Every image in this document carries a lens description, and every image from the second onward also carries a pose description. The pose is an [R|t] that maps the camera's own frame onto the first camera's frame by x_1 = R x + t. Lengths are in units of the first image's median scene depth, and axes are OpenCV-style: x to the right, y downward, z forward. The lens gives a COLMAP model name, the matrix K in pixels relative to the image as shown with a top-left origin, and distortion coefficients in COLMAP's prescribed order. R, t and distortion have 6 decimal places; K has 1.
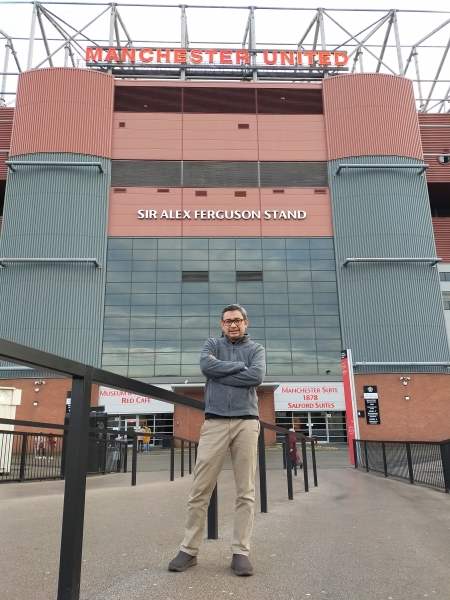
lens RADIAL K [[460.3, 0, 225.0], [0, 460.3, 304.2], [0, 0, 1]] dist [0.088630, -0.125457]
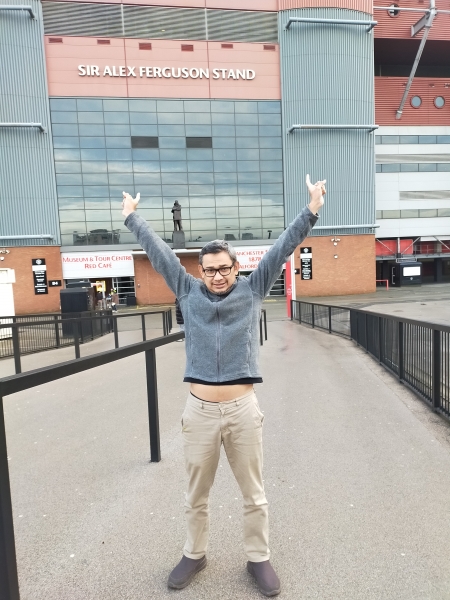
lens RADIAL K [[458.3, 0, 225.9], [0, 458.3, 320.9], [0, 0, 1]] dist [0.056751, -0.075870]
pose [[0.991361, -0.044244, 0.123476, -0.031233], [-0.002108, 0.935896, 0.352269, -0.051175], [-0.131146, -0.349486, 0.927718, -0.088205]]
